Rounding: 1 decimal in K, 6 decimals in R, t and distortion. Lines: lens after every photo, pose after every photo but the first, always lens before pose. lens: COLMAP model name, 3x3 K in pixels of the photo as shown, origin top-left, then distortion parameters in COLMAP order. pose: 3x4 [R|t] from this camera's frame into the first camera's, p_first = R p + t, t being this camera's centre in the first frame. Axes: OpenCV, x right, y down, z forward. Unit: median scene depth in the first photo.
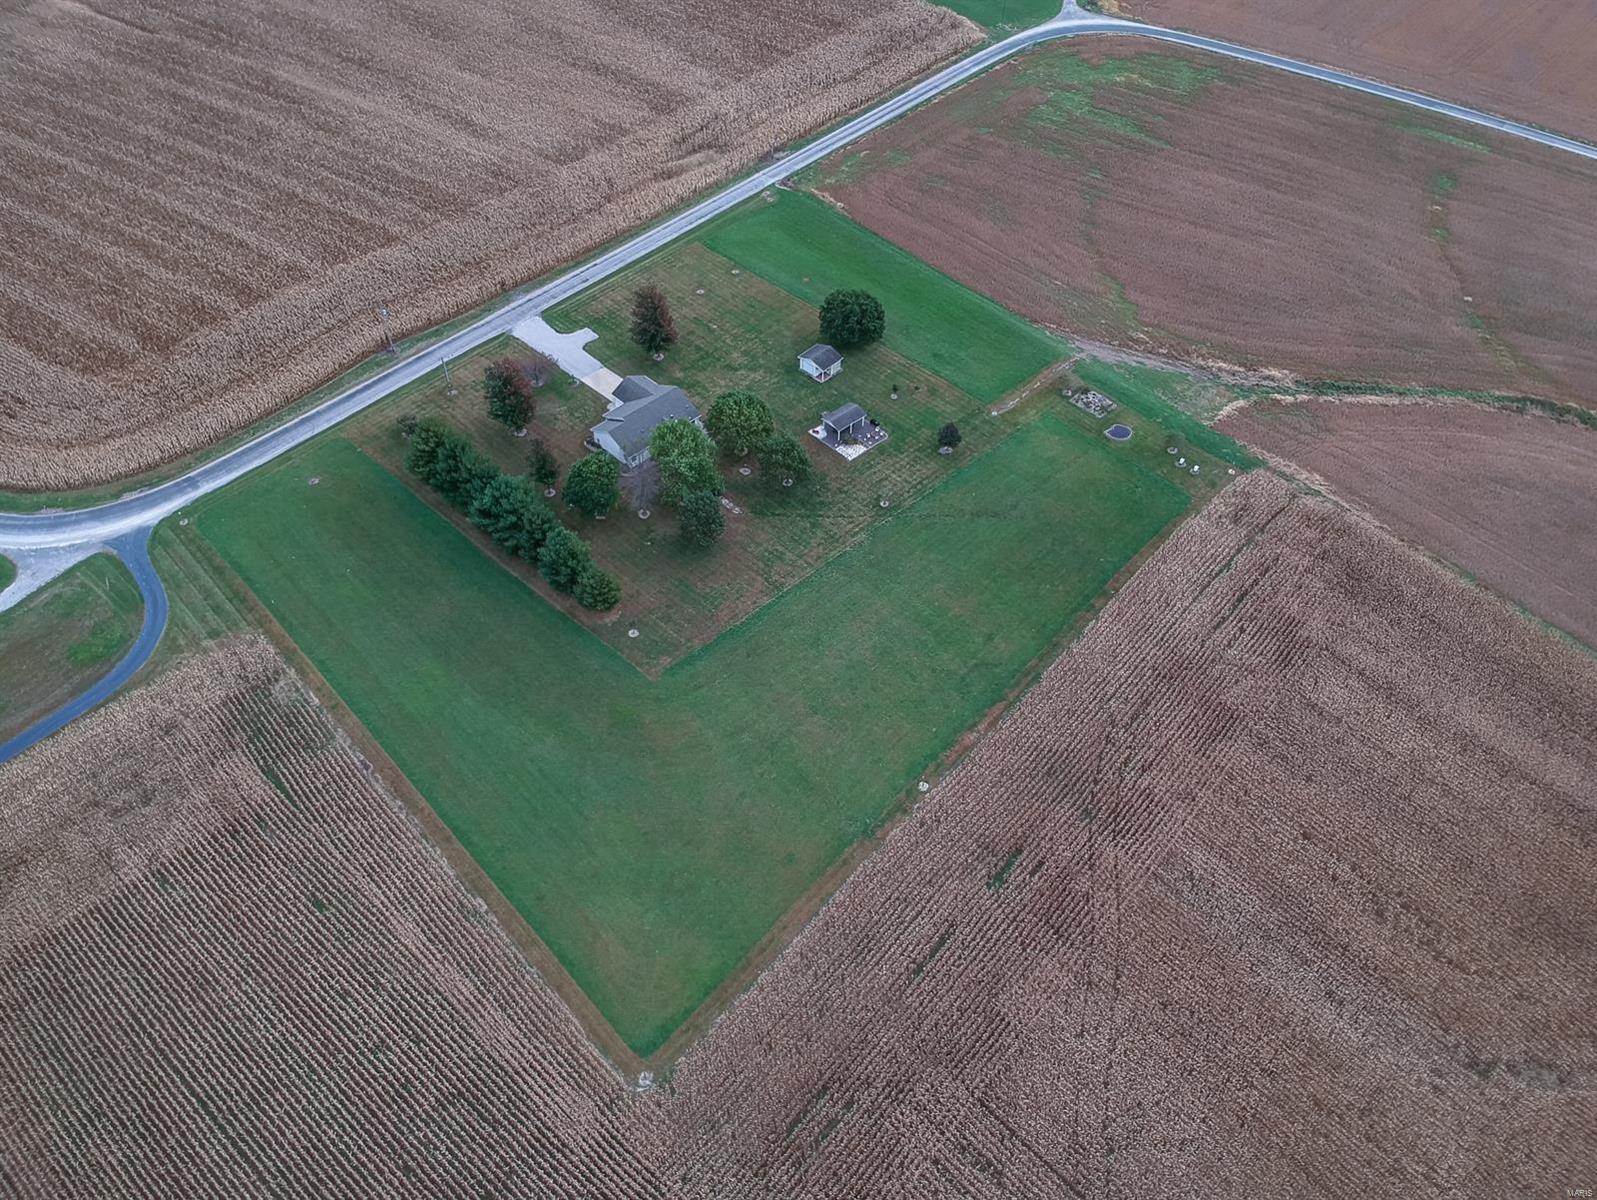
lens RADIAL K [[1204.9, 0, 793.3], [0, 1204.9, 597.9], [0, 0, 1]] dist [0.085765, -0.166552]
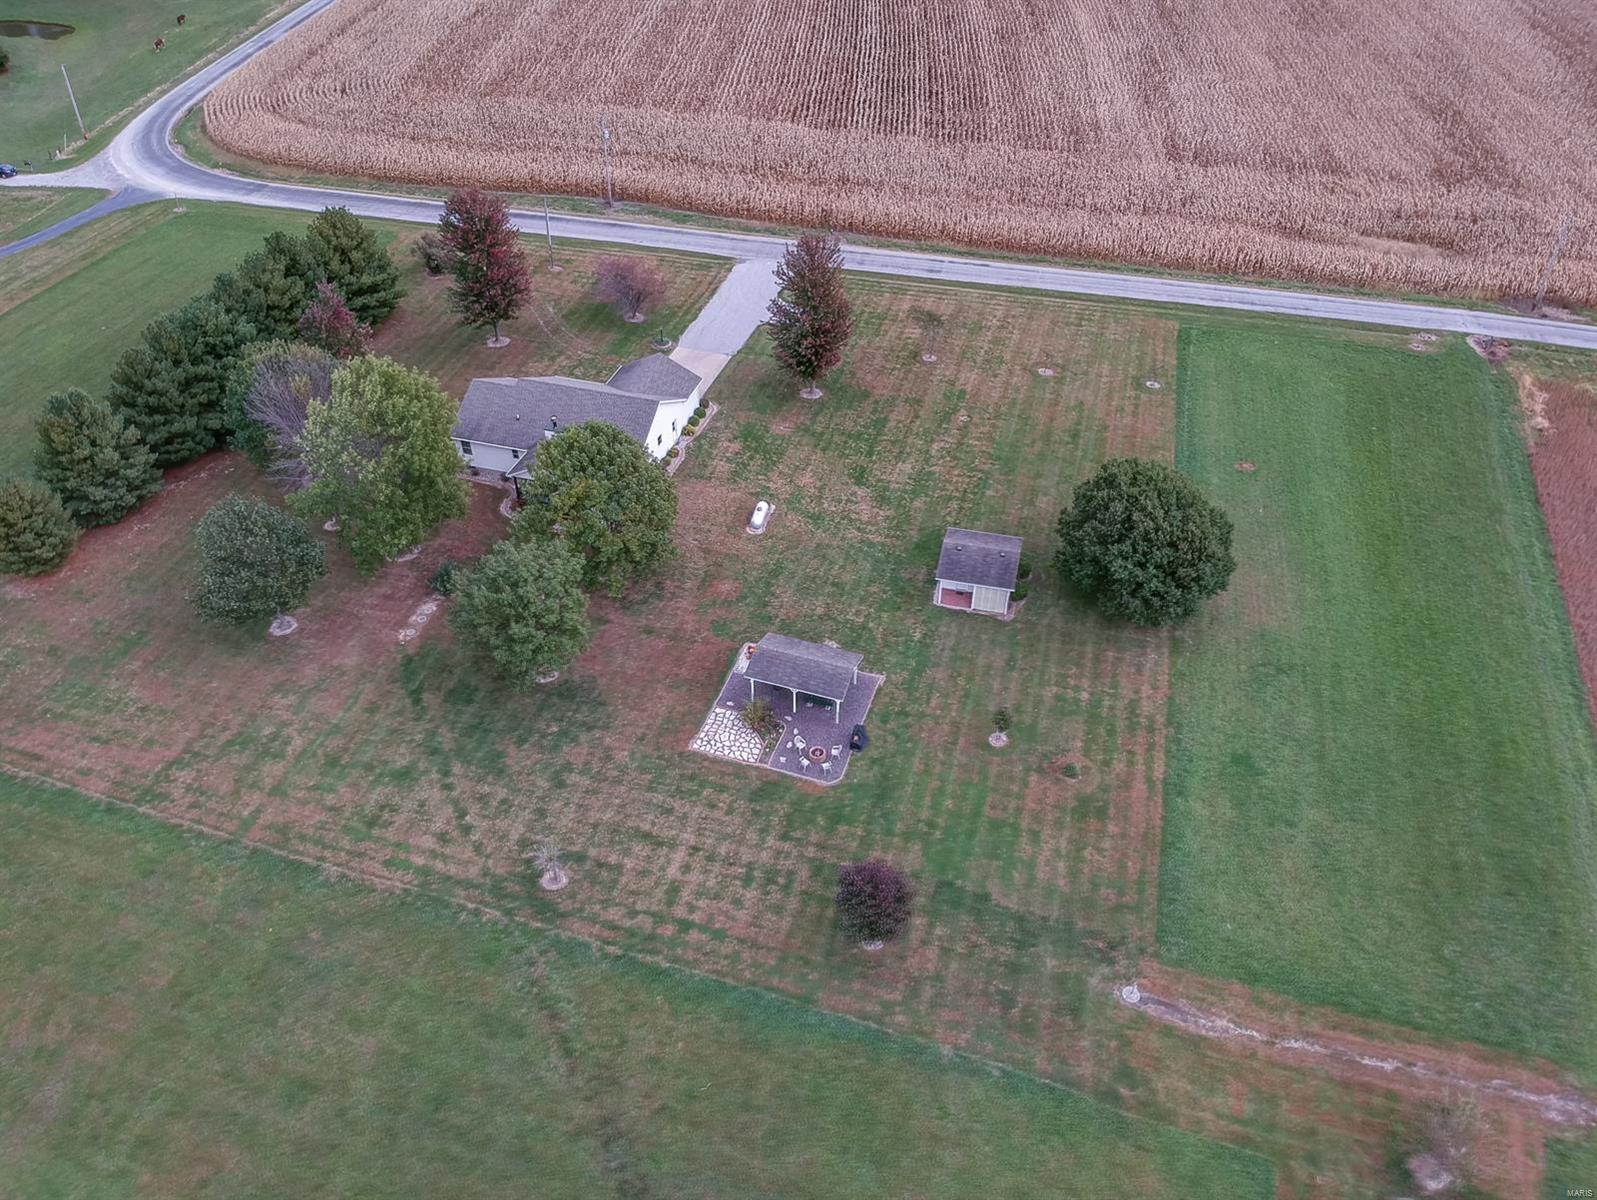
lens RADIAL K [[1155.5, 0, 821.3], [0, 1155.5, 602.7], [0, 0, 1]] dist [0.065397, -0.123351]
pose [[0.478617, 0.554277, -0.680958, 0.253845], [-0.648295, 0.746130, 0.151666, -0.204895], [0.592148, 0.368872, 0.716446, 0.678655]]
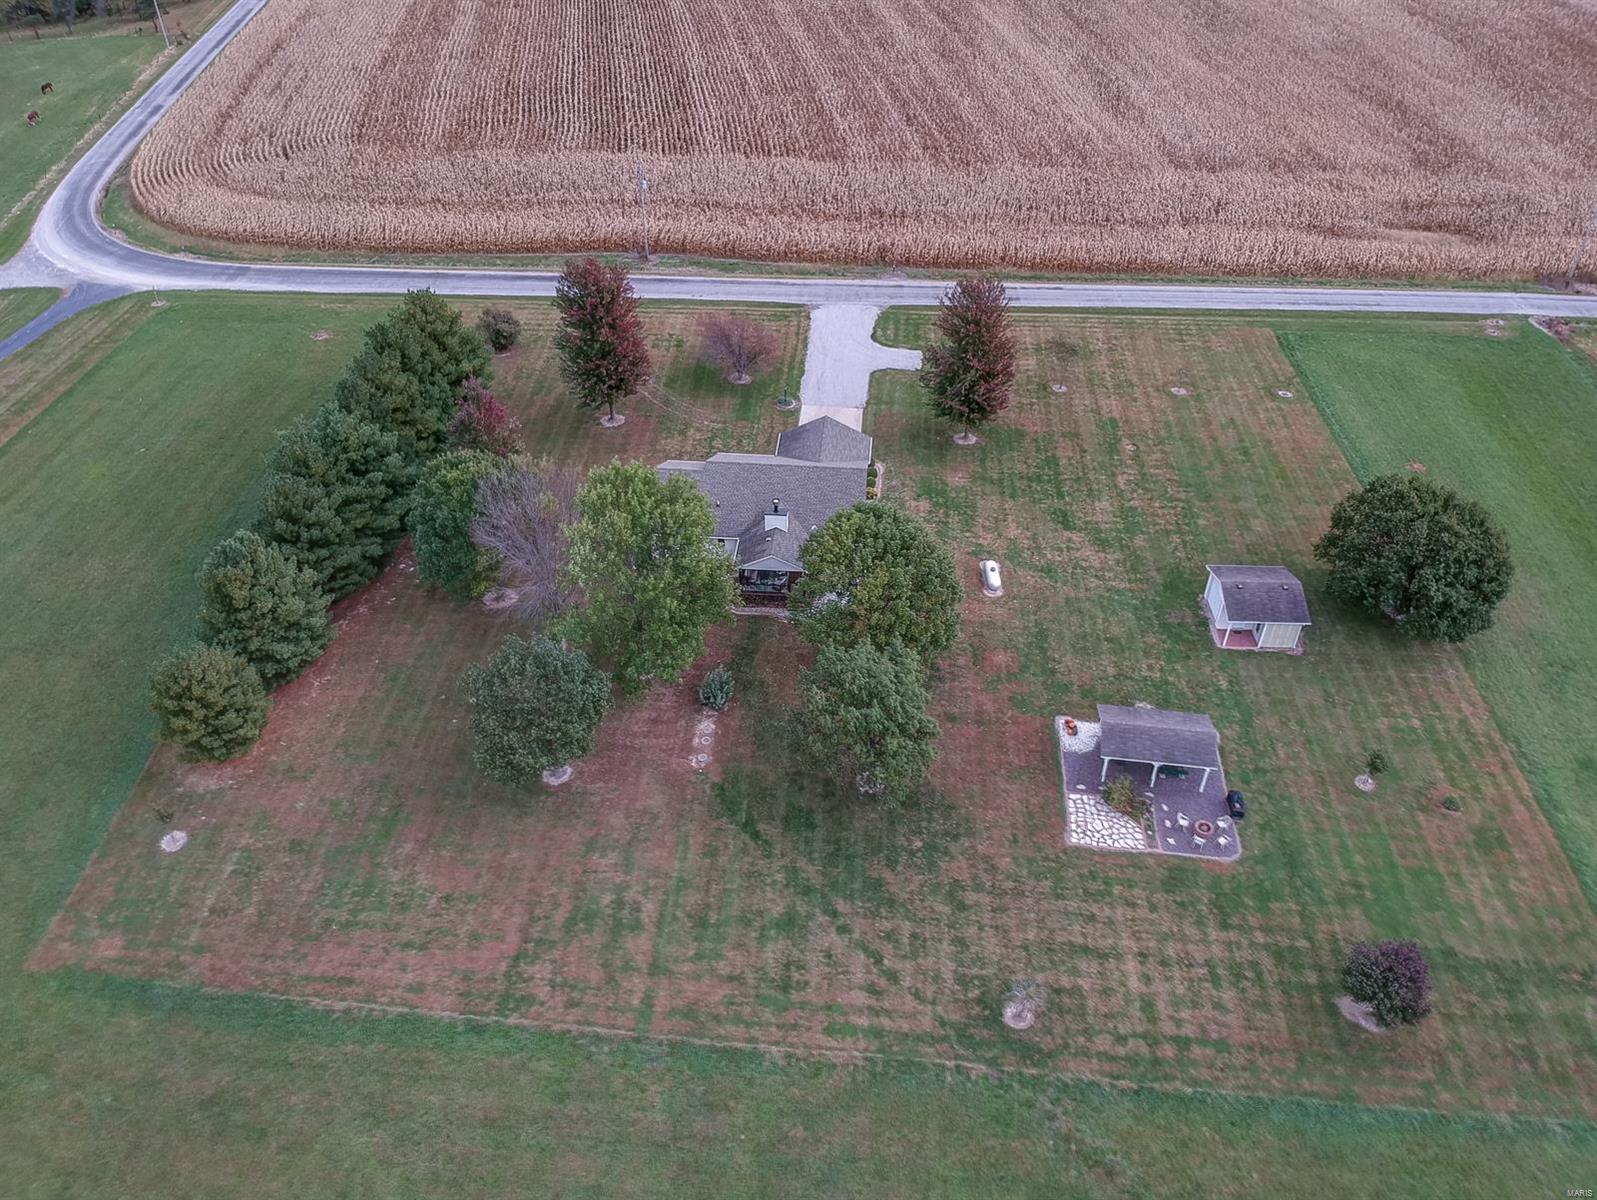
lens RADIAL K [[1153.6, 0, 815.6], [0, 1153.6, 598.0], [0, 0, 1]] dist [0.074477, -0.136645]
pose [[0.647924, 0.471744, -0.598040, 0.147612], [-0.560742, 0.826785, 0.044667, -0.131707], [0.515522, 0.306405, 0.800221, 0.610474]]
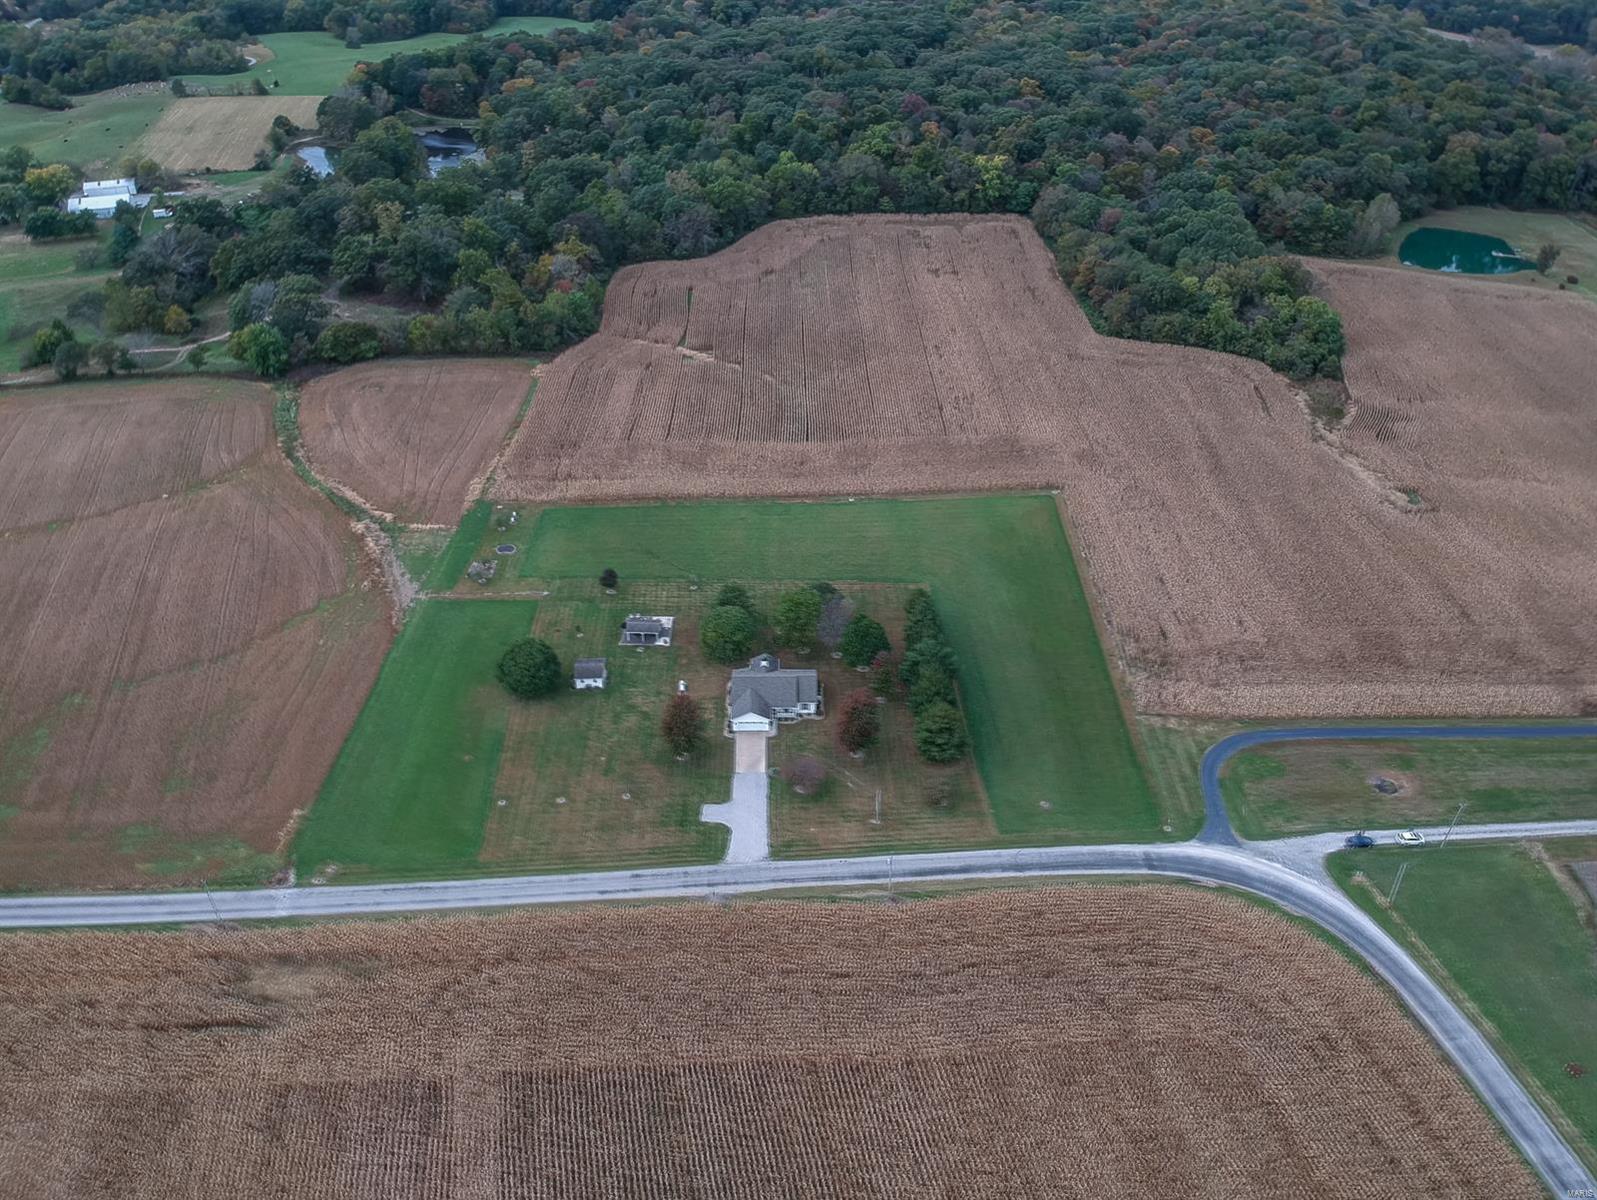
lens RADIAL K [[1153.6, 0, 815.6], [0, 1153.6, 598.0], [0, 0, 1]] dist [0.074477, -0.136645]
pose [[-0.725031, -0.419492, 0.546221, -0.625628], [0.484673, 0.252692, 0.837400, -0.932826], [-0.489308, 0.871879, 0.020107, 0.799089]]
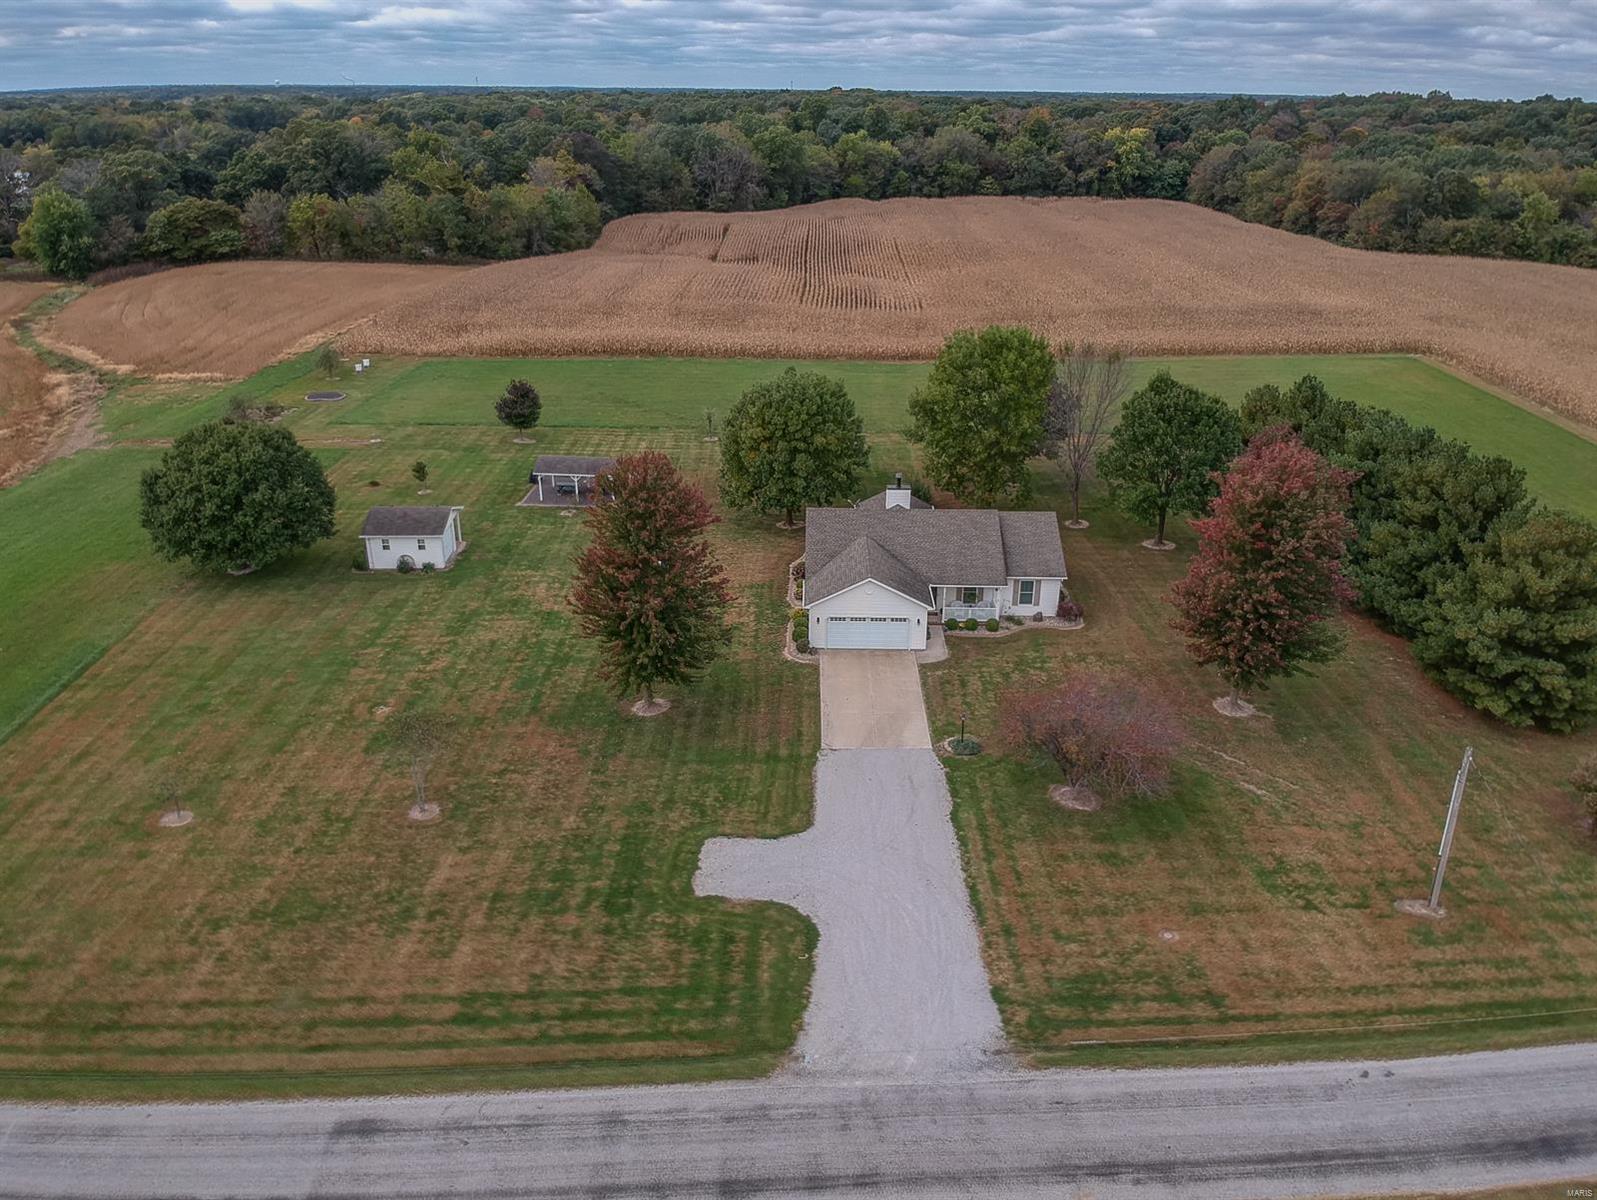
lens RADIAL K [[1161.8, 0, 816.6], [0, 1161.8, 596.8], [0, 0, 1]] dist [0.070448, -0.131119]
pose [[-0.703680, -0.308197, 0.640194, -0.303683], [0.509624, 0.408912, 0.757017, -0.392355], [-0.495093, 0.858956, -0.130679, 0.970243]]
